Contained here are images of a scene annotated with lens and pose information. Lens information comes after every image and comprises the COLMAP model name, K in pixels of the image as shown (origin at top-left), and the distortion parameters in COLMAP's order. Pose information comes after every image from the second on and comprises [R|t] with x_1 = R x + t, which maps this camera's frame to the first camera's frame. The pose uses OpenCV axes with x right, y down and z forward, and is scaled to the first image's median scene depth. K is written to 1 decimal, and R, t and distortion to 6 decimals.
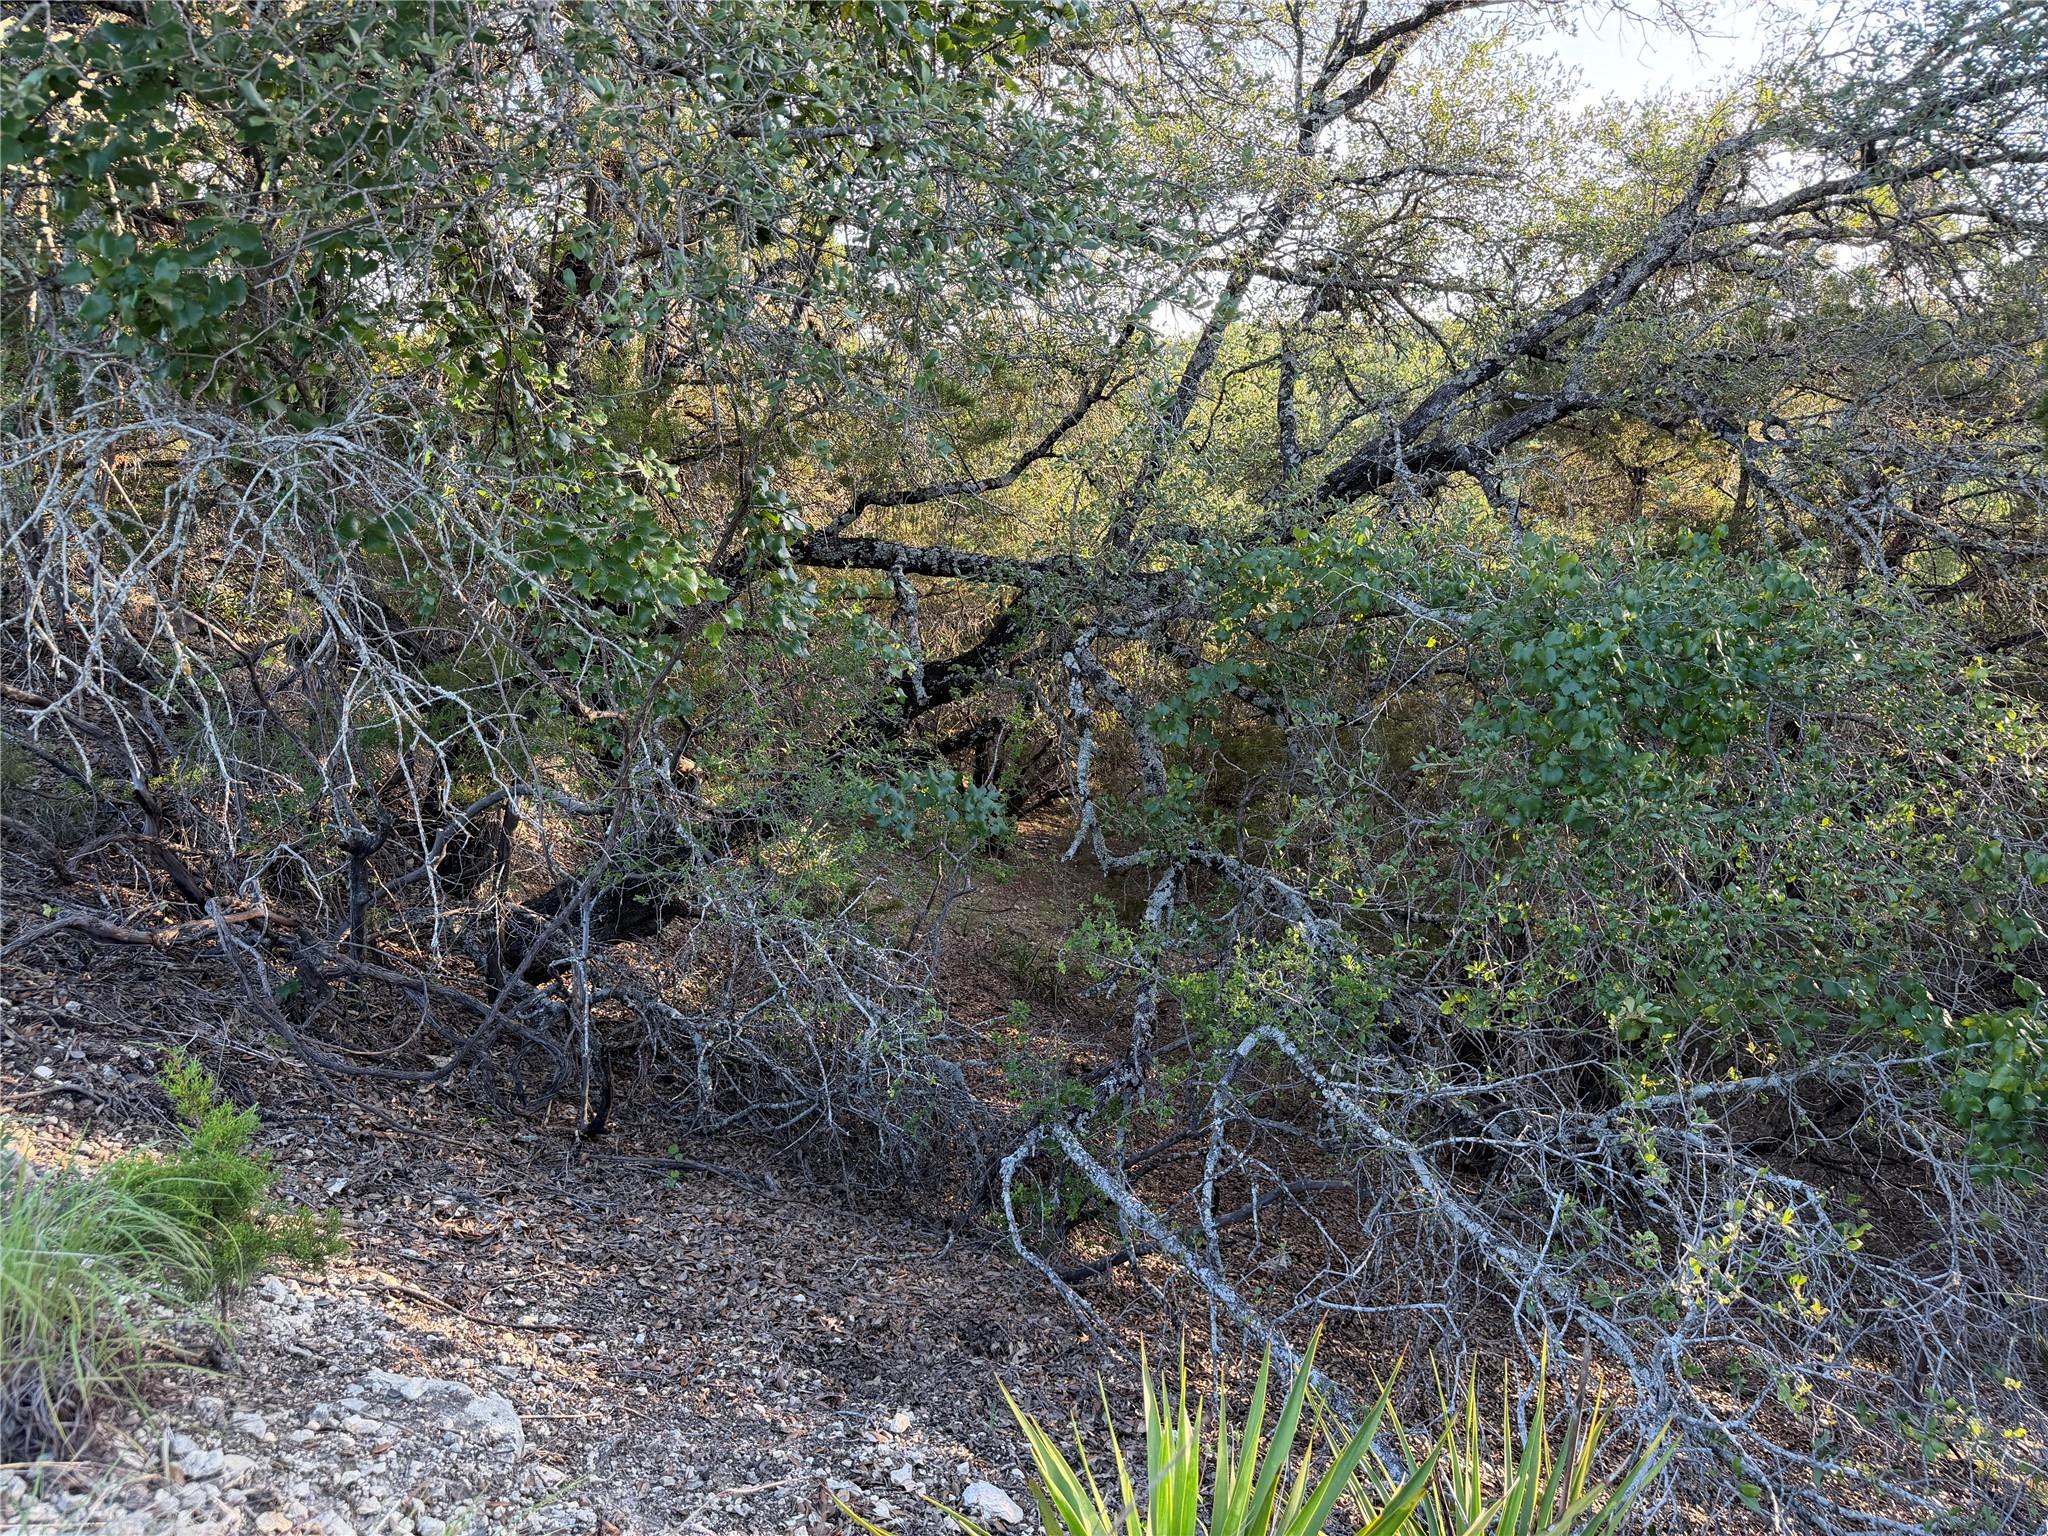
lens RADIAL K [[1433.9, 0, 1024.0], [0, 1433.9, 768.0], [0, 0, 1]] dist [0.002682, 0.000213]
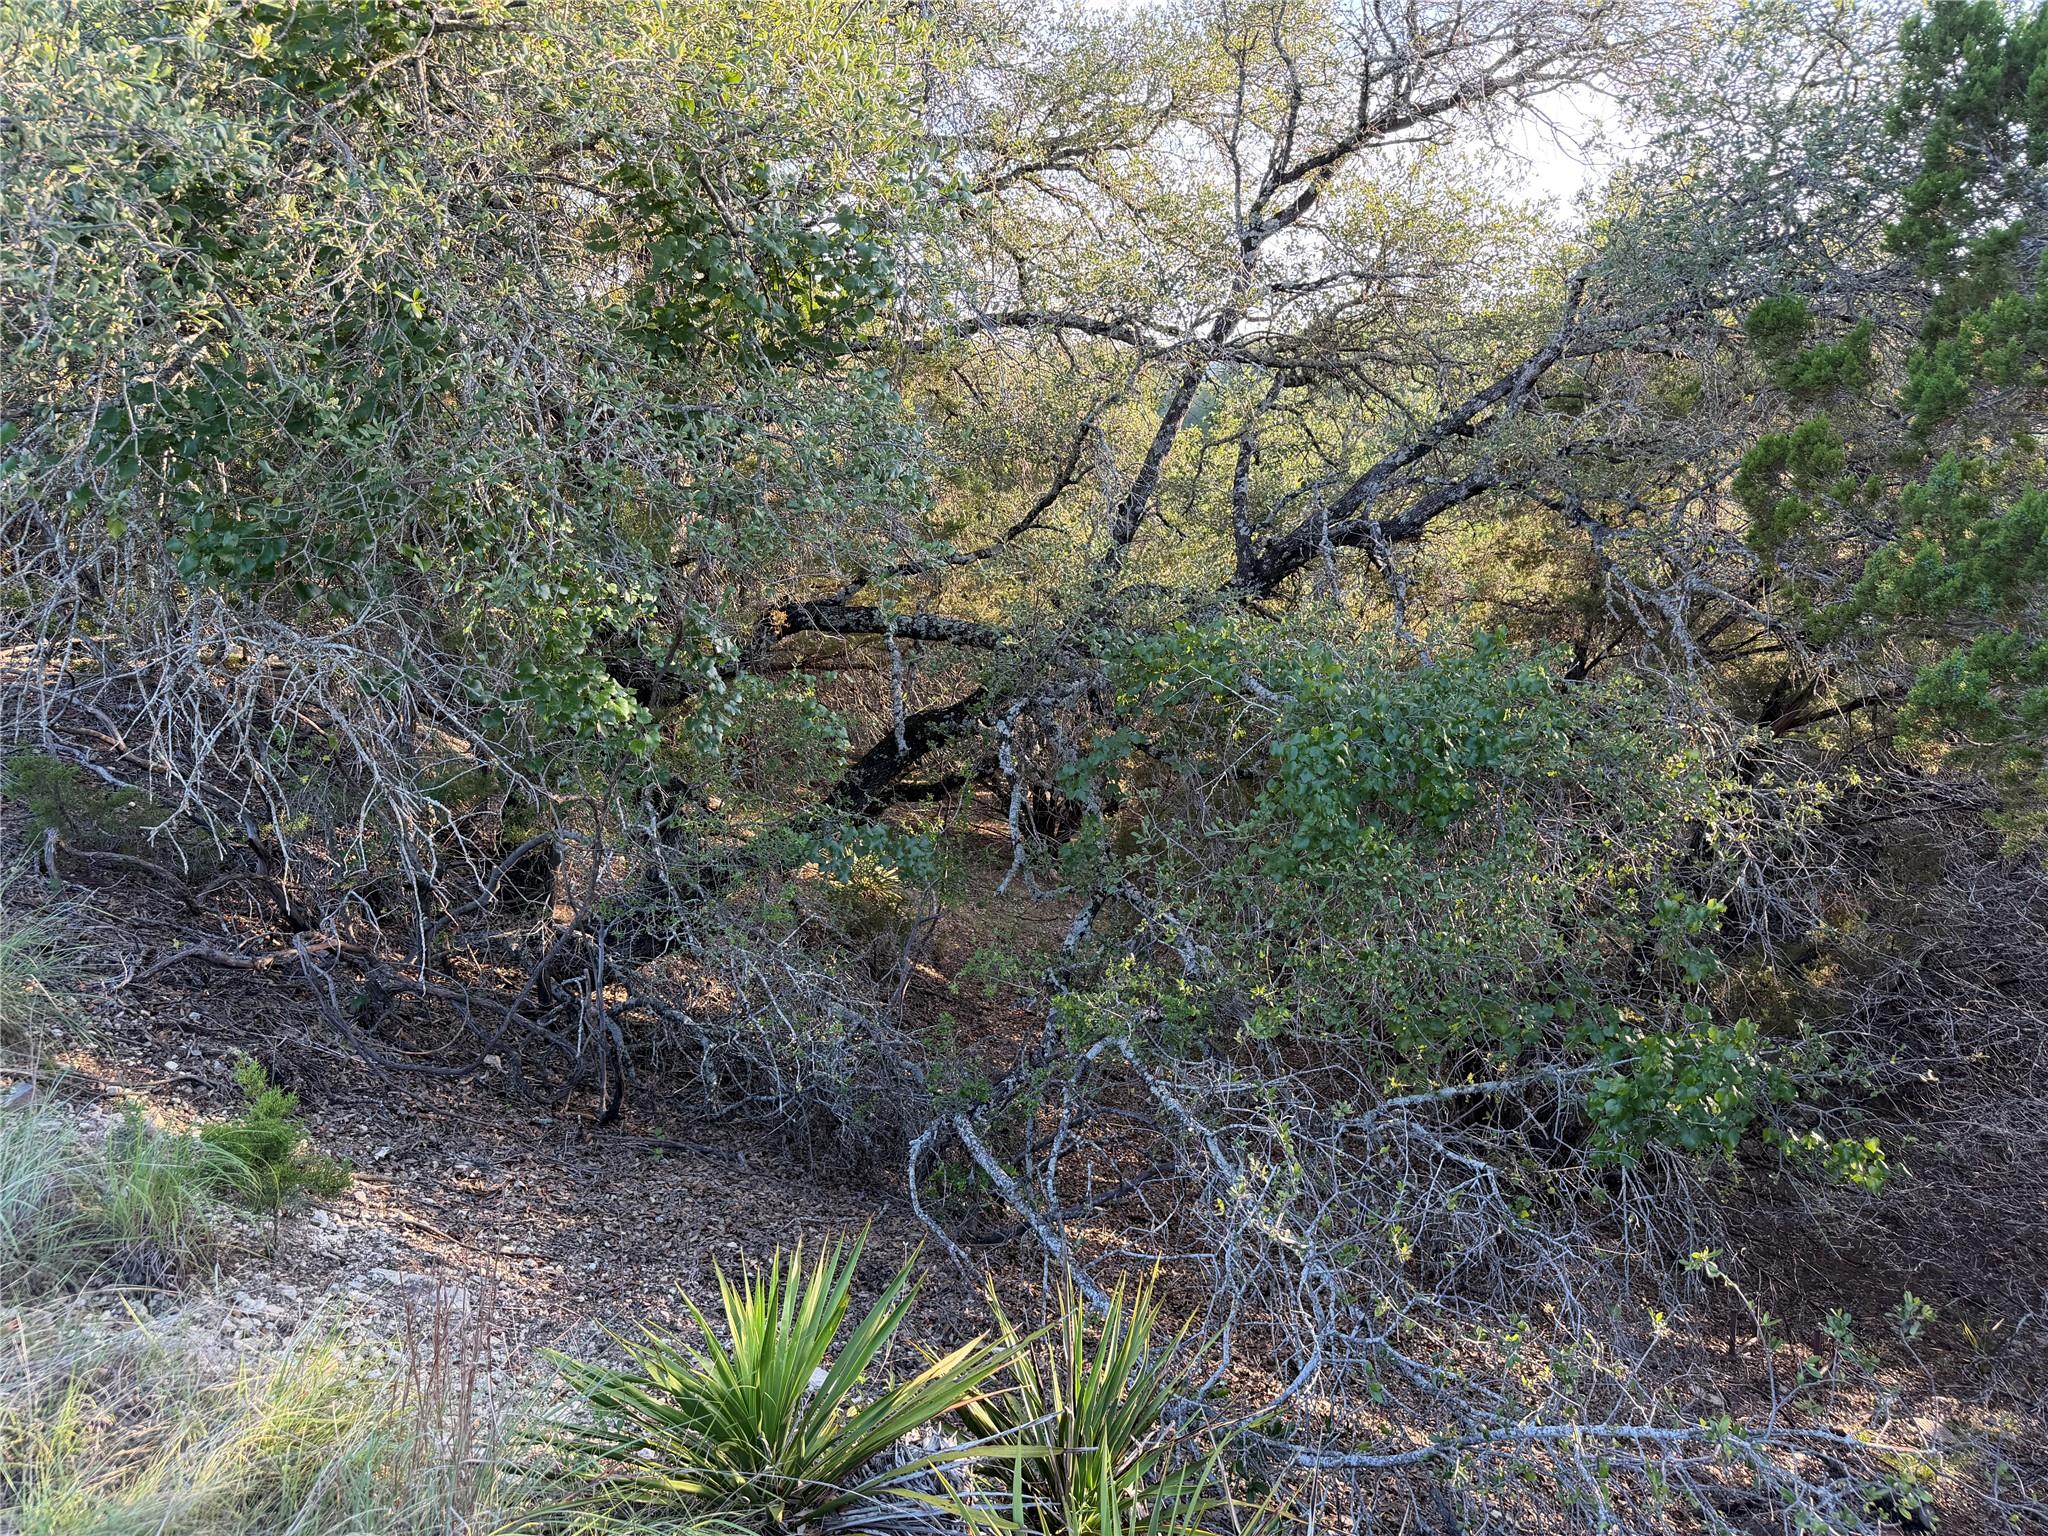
lens RADIAL K [[1396.0, 0, 1024.0], [0, 1396.0, 768.0], [0, 0, 1]] dist [0.000961, -0.003069]
pose [[0.998081, -0.004871, -0.061732, 0.181382], [0.004571, 0.999977, -0.005001, -0.052708], [0.061755, 0.004709, 0.998080, -0.239085]]
